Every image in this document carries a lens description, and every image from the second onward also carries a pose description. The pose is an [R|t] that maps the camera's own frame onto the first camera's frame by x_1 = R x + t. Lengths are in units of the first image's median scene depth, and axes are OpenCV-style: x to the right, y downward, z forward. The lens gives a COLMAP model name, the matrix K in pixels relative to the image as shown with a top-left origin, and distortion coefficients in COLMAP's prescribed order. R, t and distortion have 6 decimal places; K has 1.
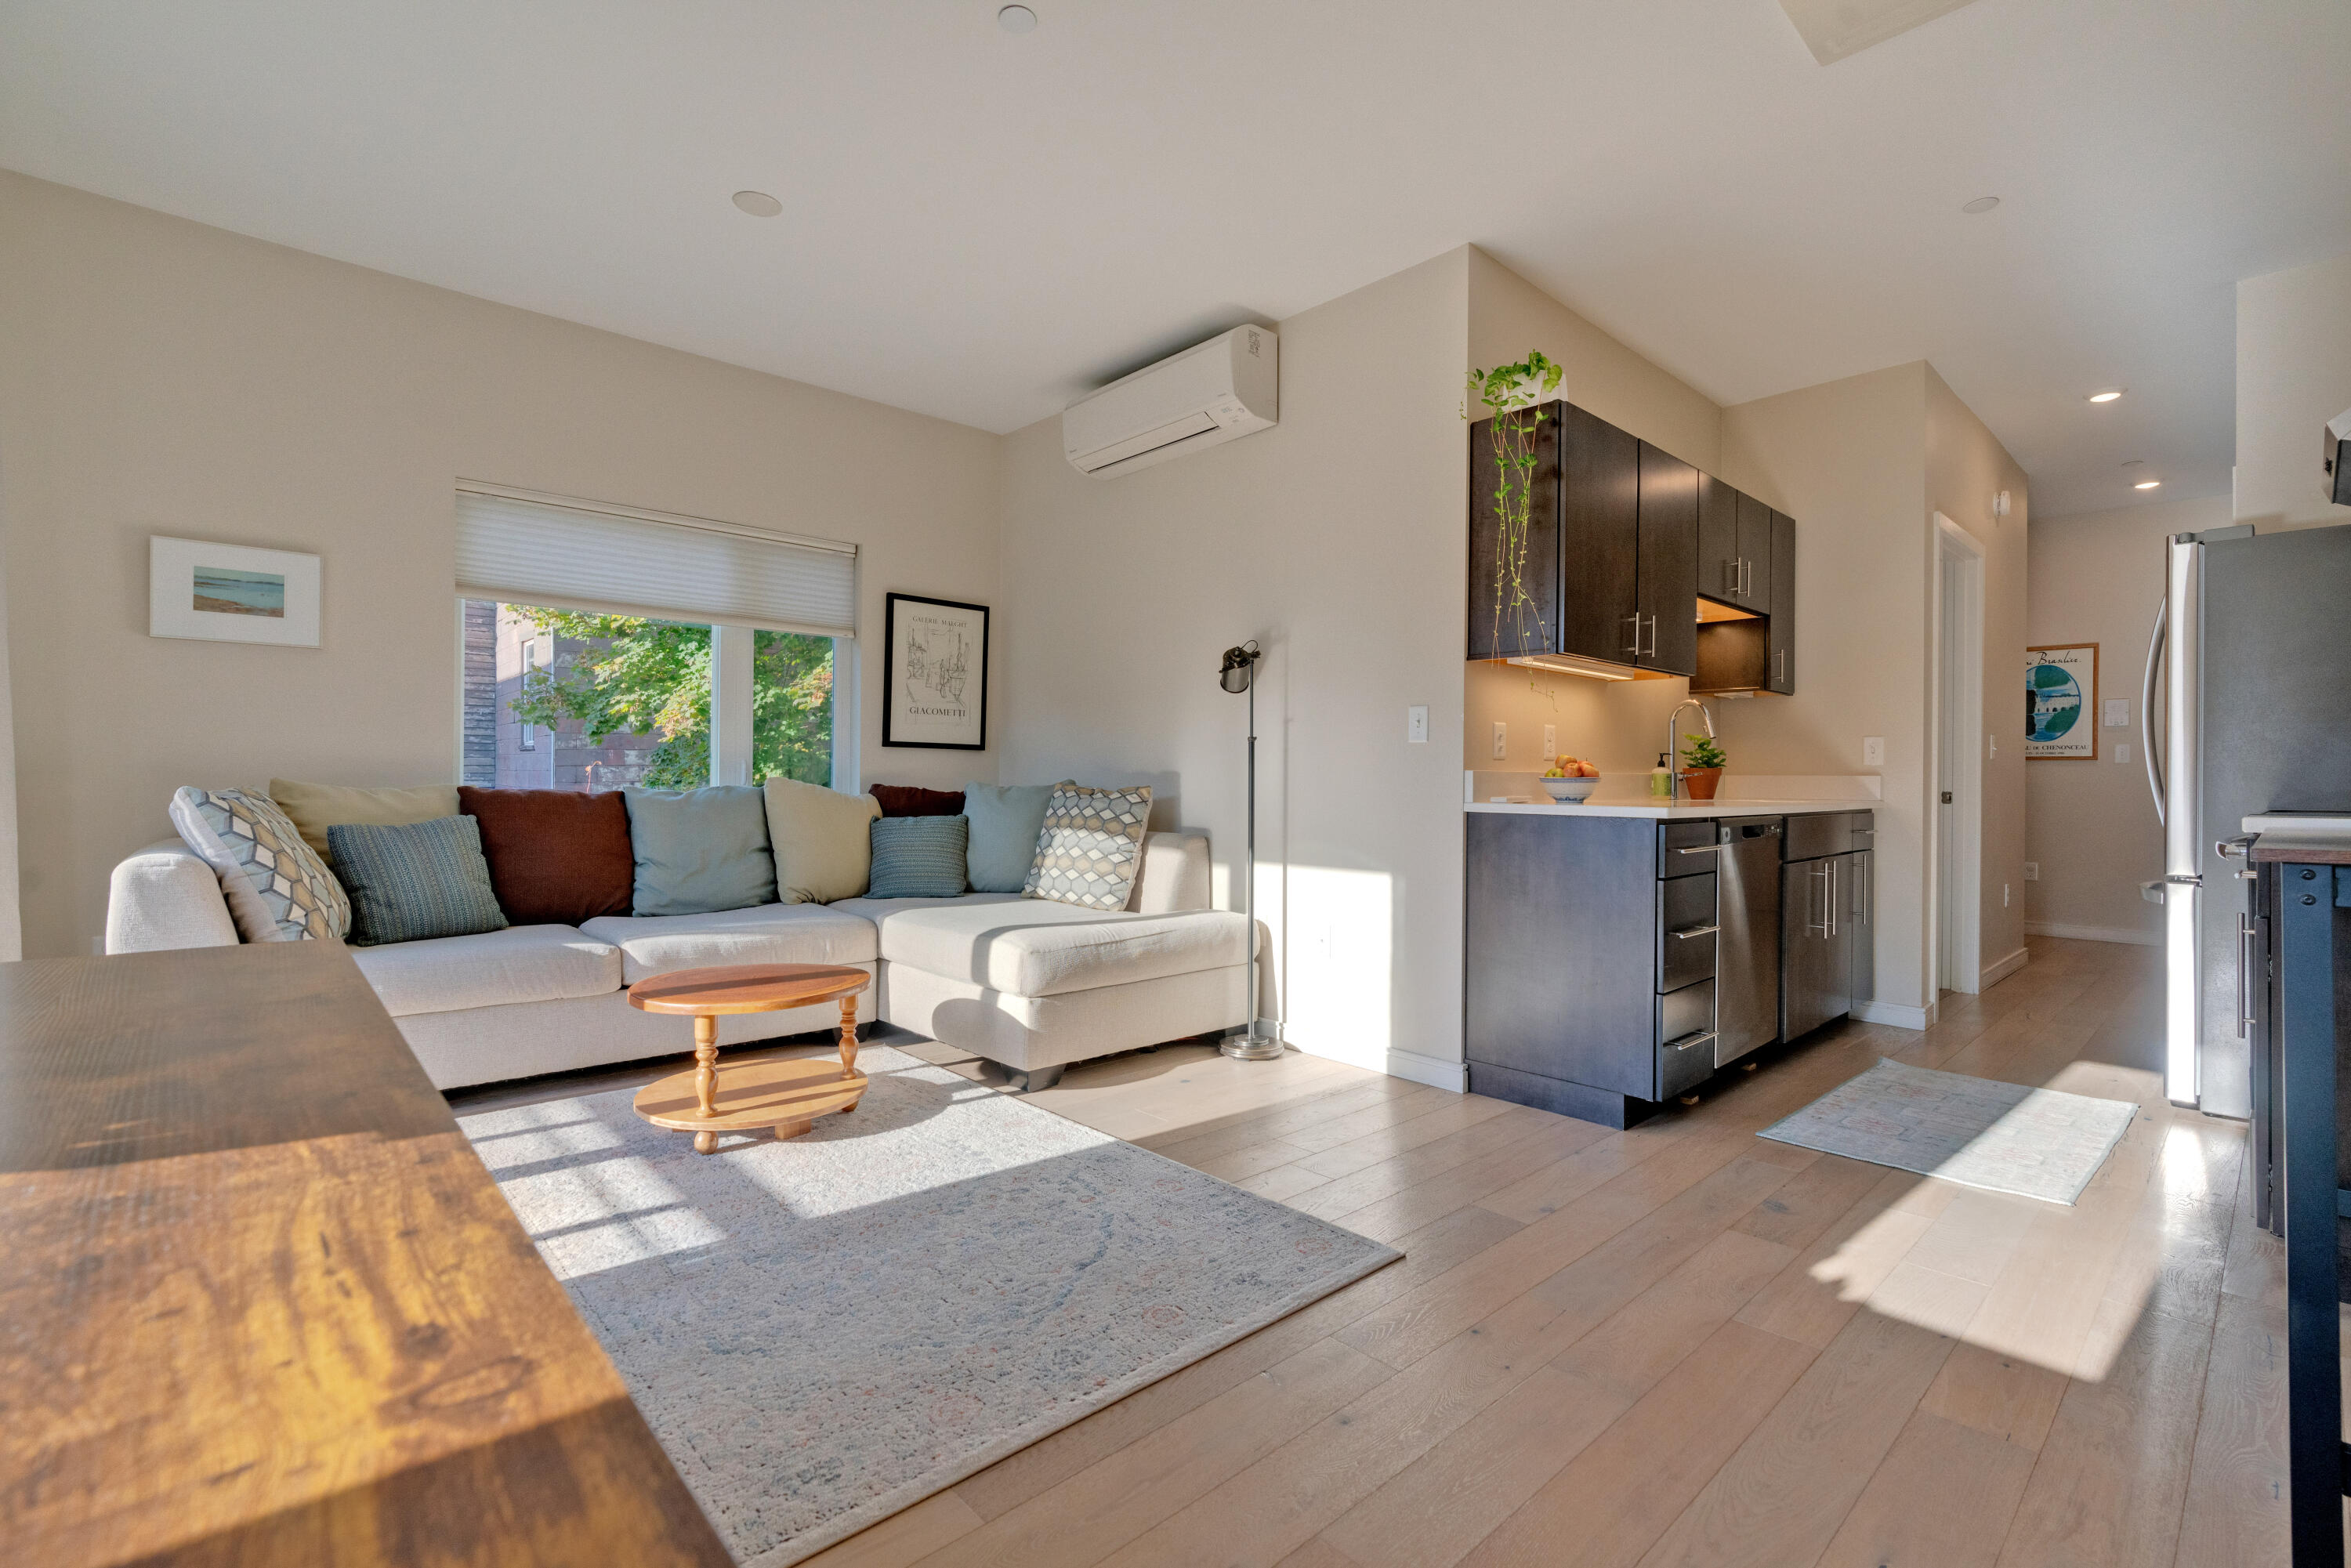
lens RADIAL K [[1048.3, 0, 1184.6], [0, 1048.3, 778.8], [0, 0, 1]] dist [-0.020989, 0.010276]
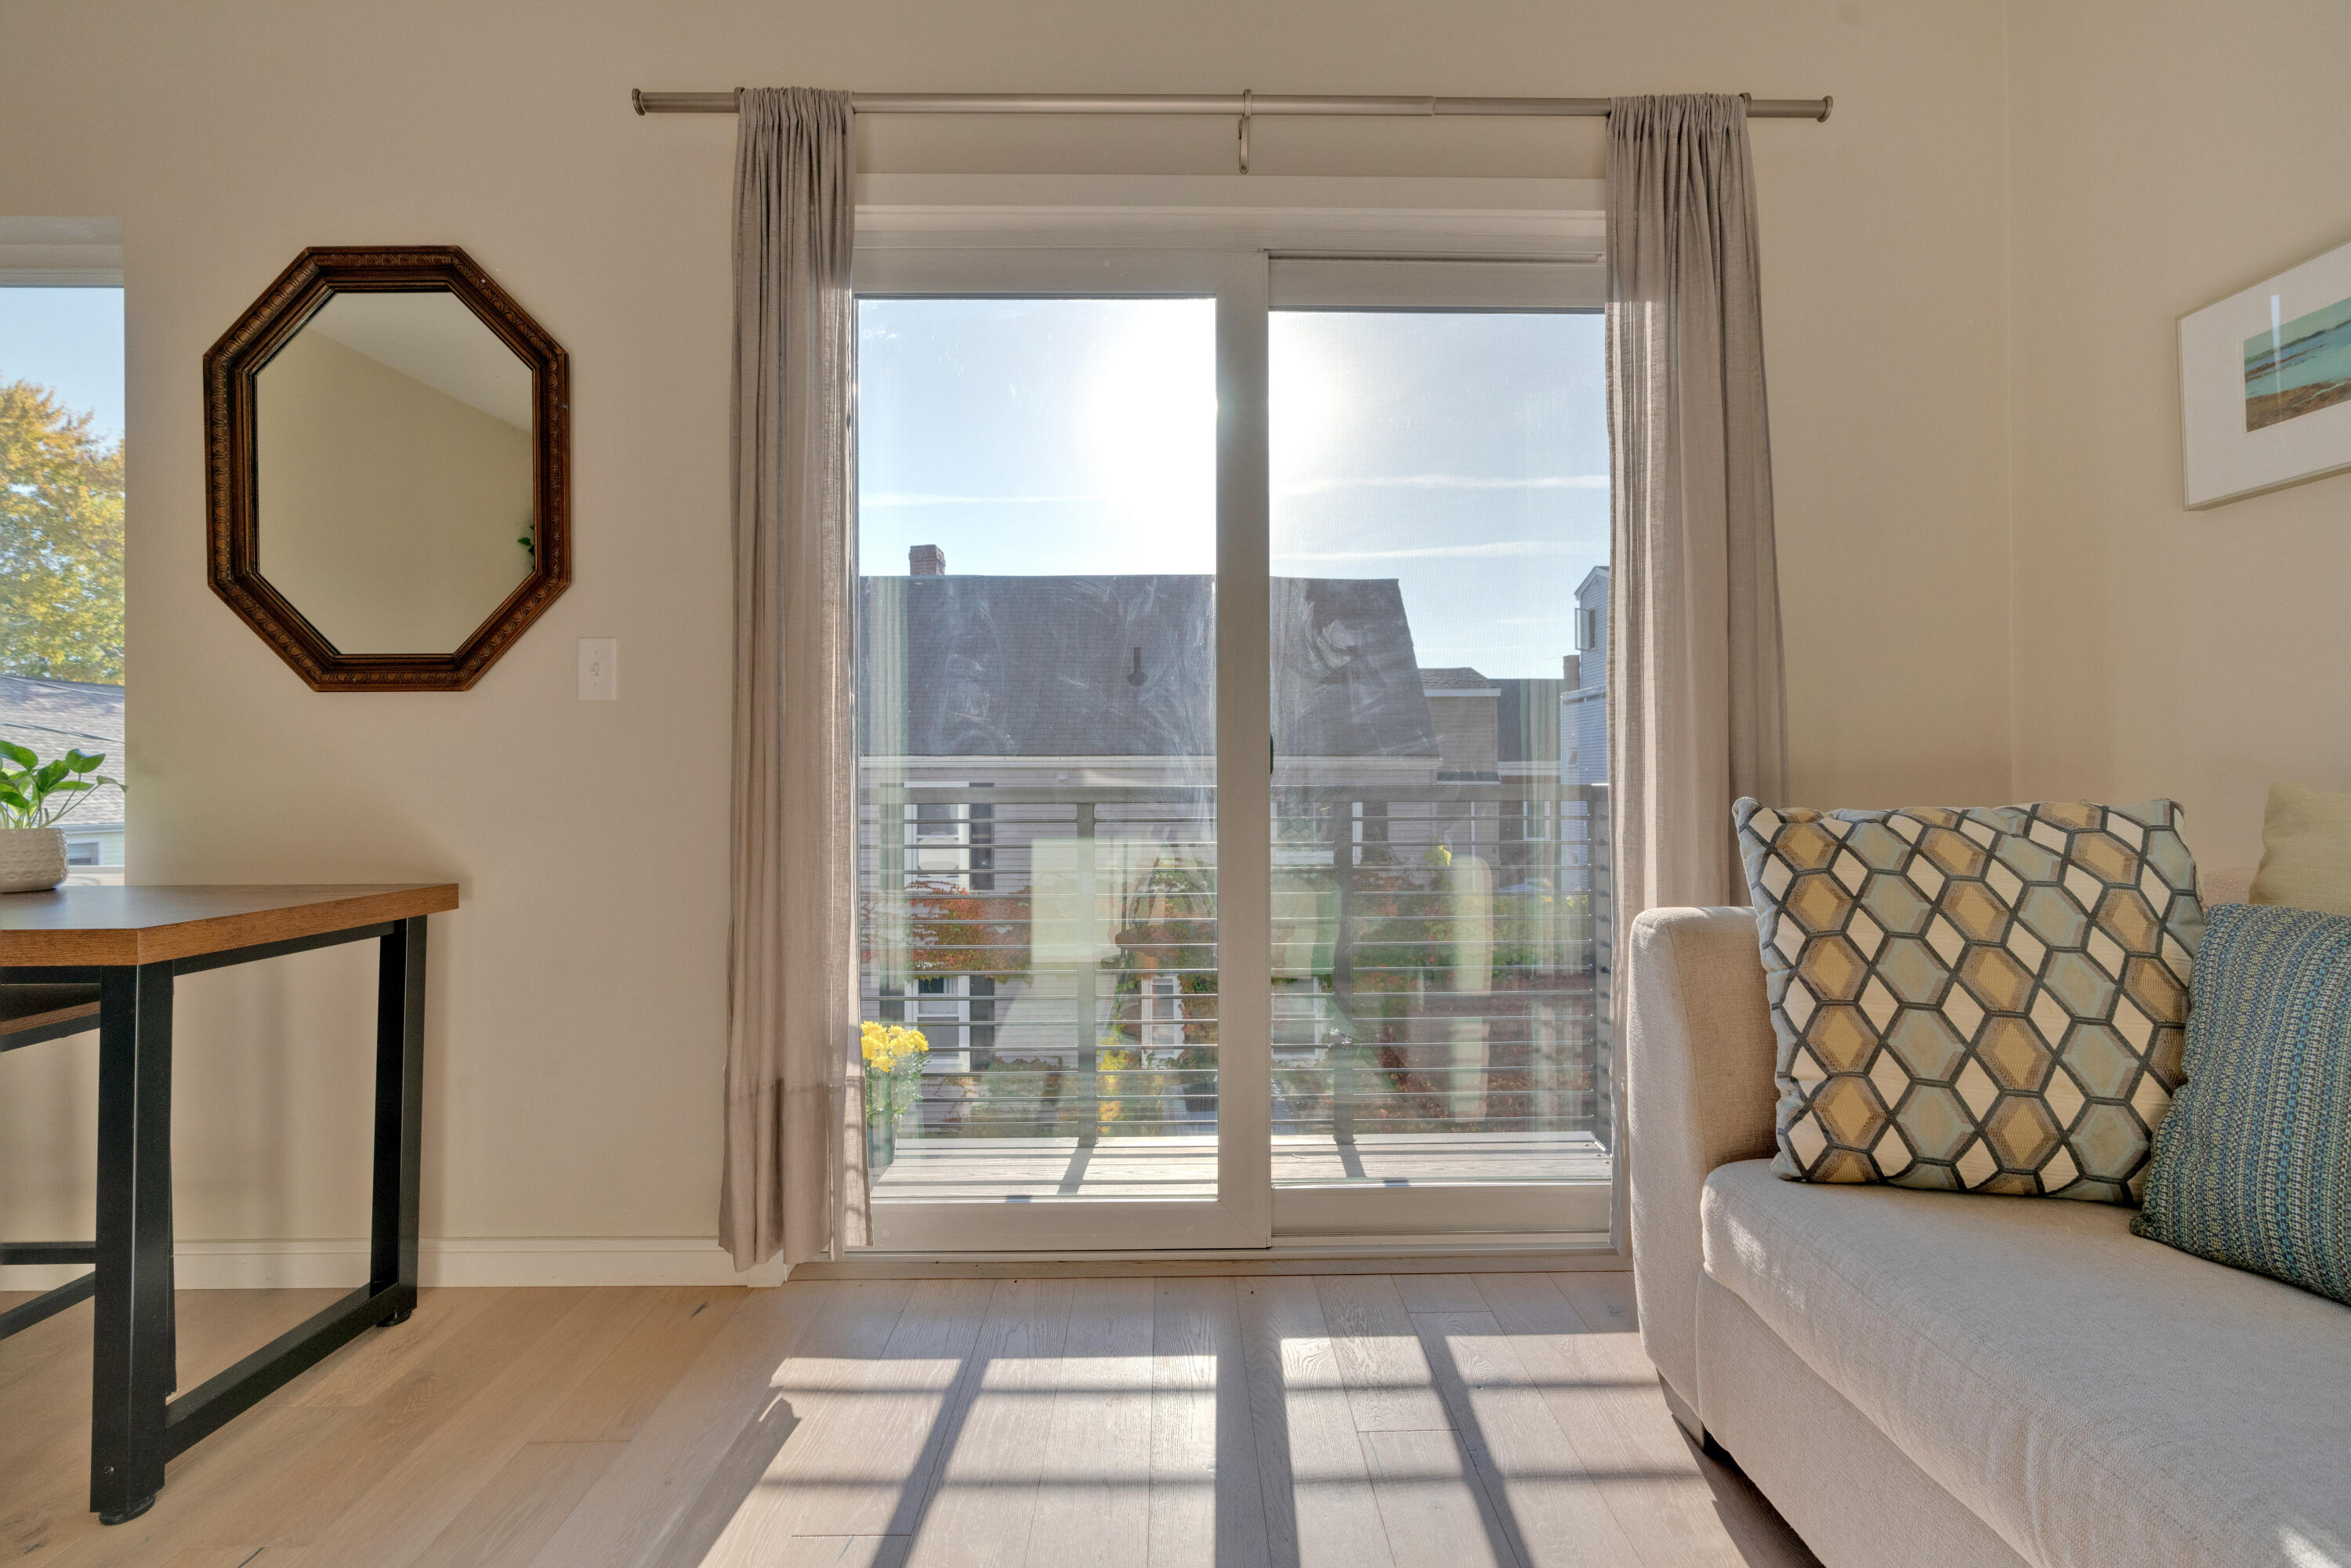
lens RADIAL K [[1048.3, 0, 1184.6], [0, 1048.3, 778.8], [0, 0, 1]] dist [-0.020989, 0.010276]
pose [[-0.669145, -0.008775, -0.743080, -0.252053], [-0.001436, 0.999944, -0.010515, 0.002943], [0.743131, -0.005969, -0.669120, 0.883821]]
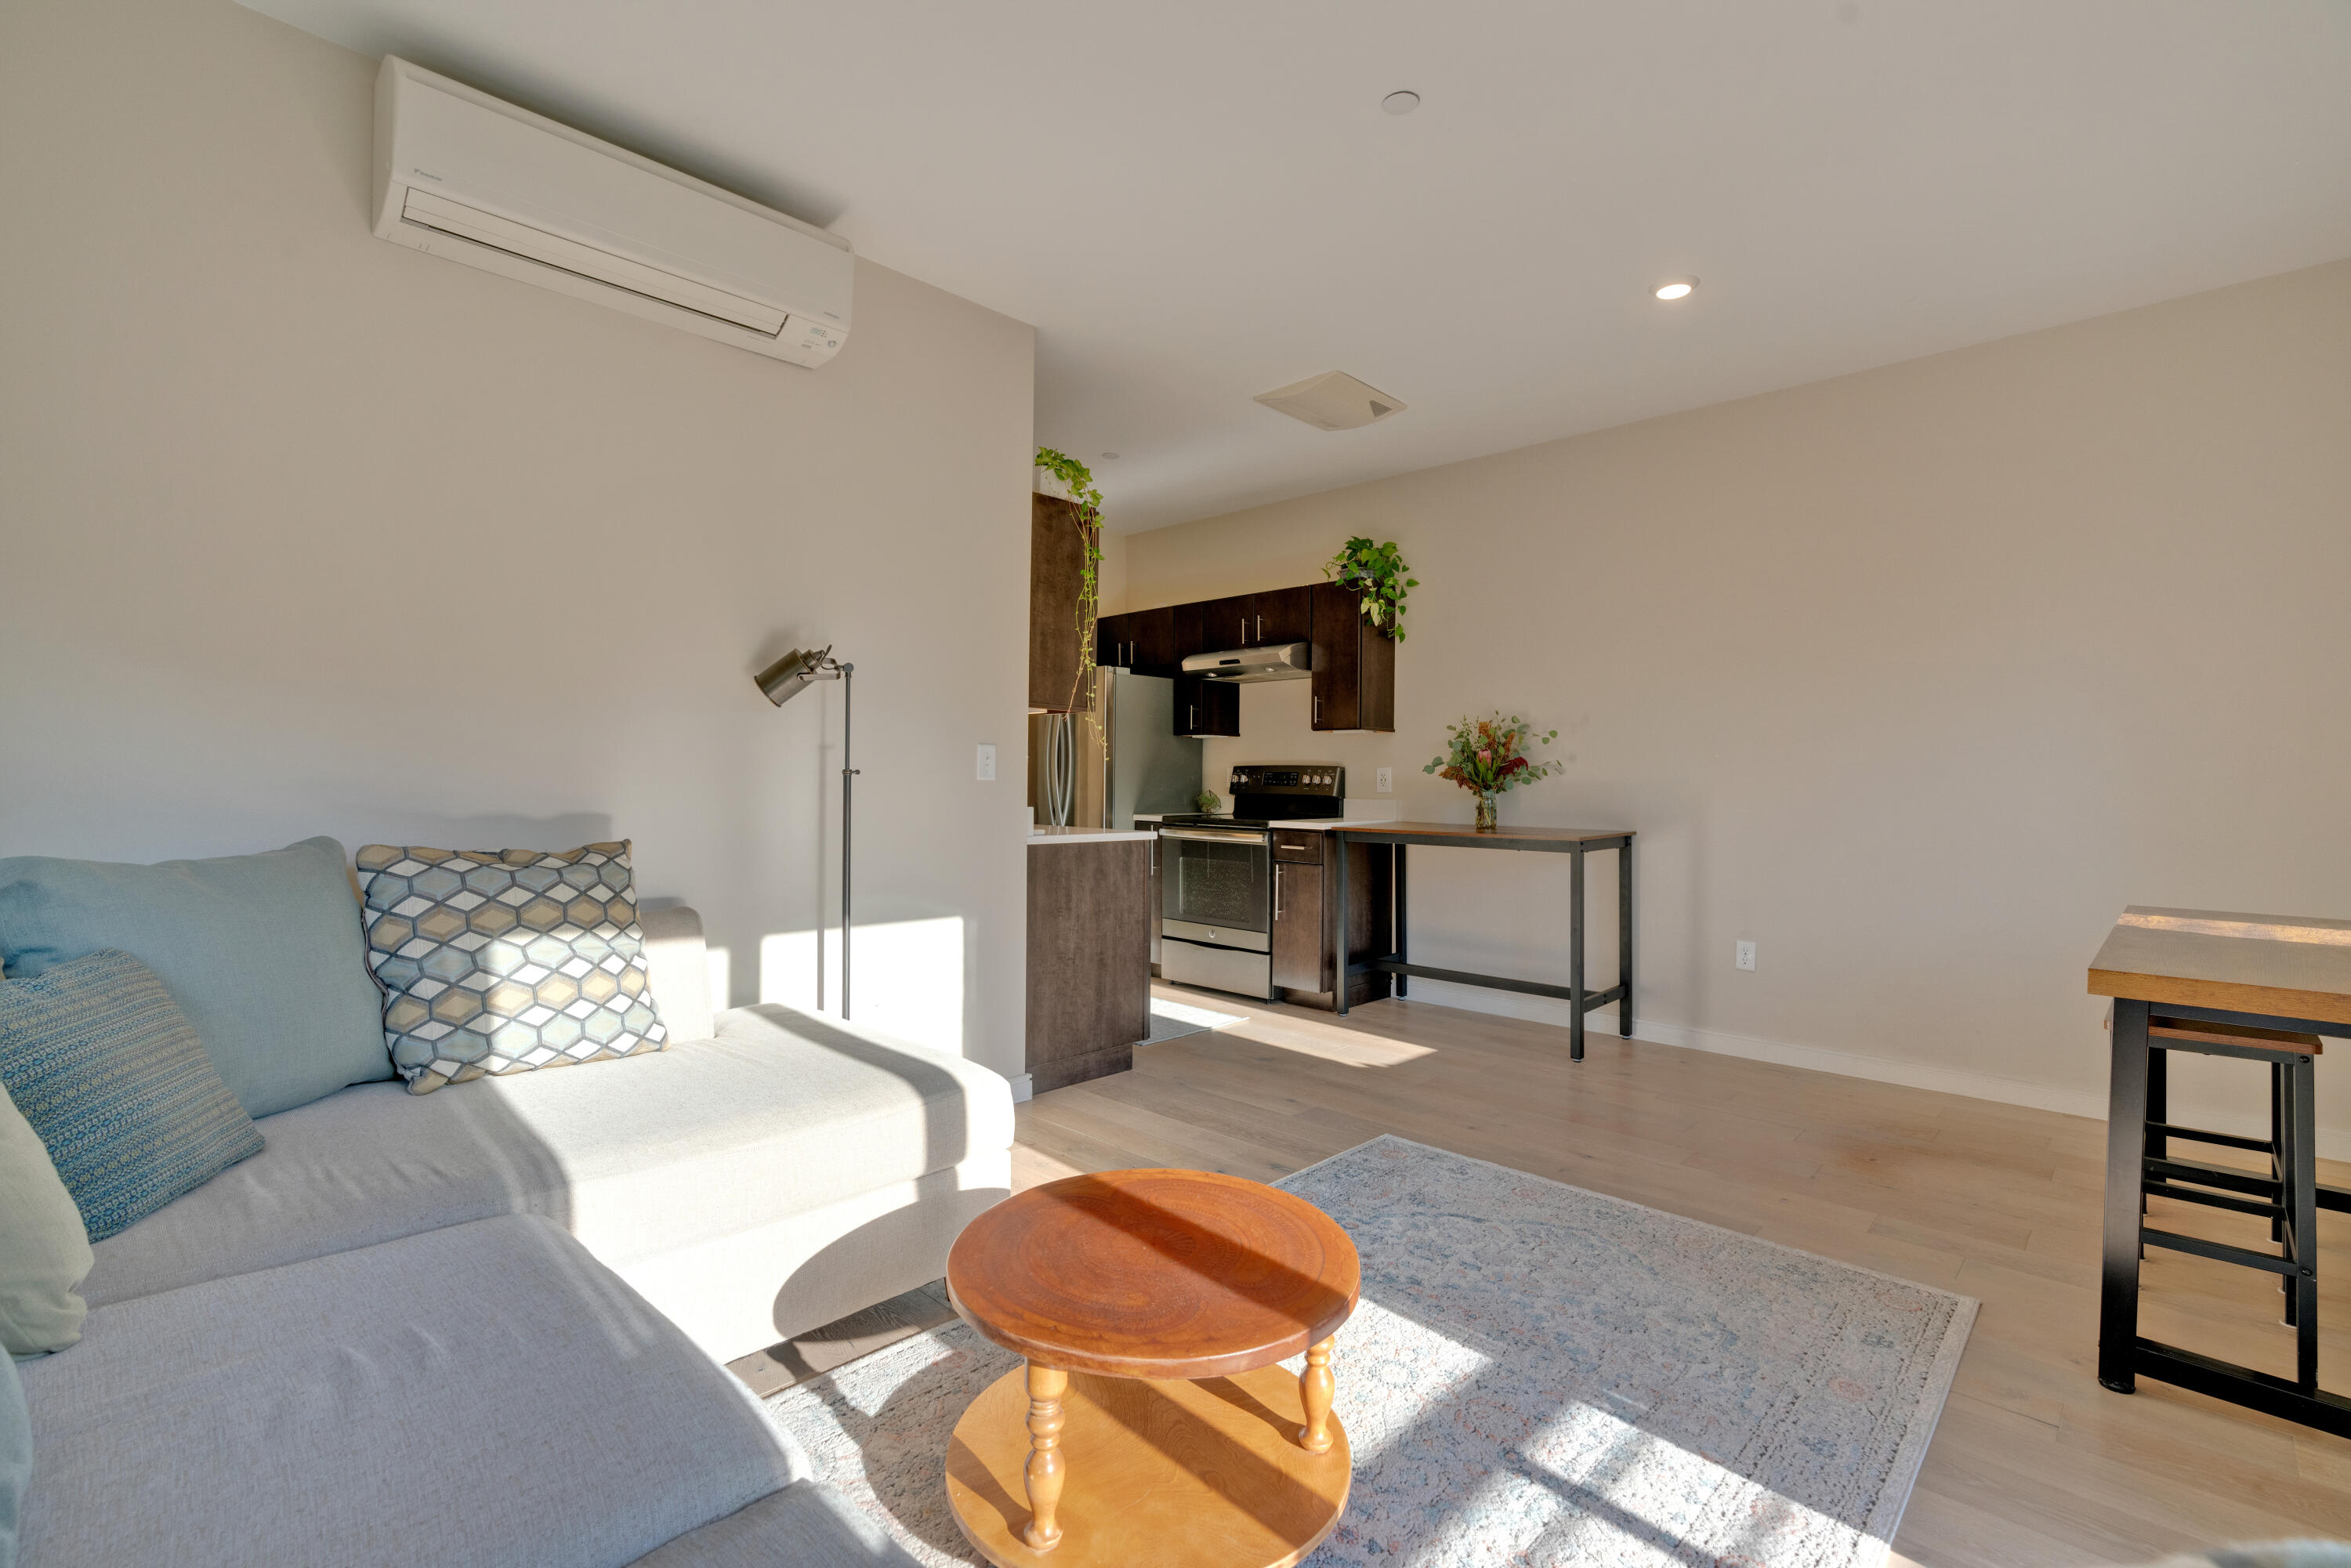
lens RADIAL K [[1048.3, 0, 1184.6], [0, 1048.3, 778.8], [0, 0, 1]] dist [-0.020989, 0.010276]
pose [[-0.058415, -0.004205, 0.998284, -0.788951], [-0.010537, 0.999938, 0.003596, -0.040439], [-0.998237, -0.010309, -0.058456, 0.850905]]
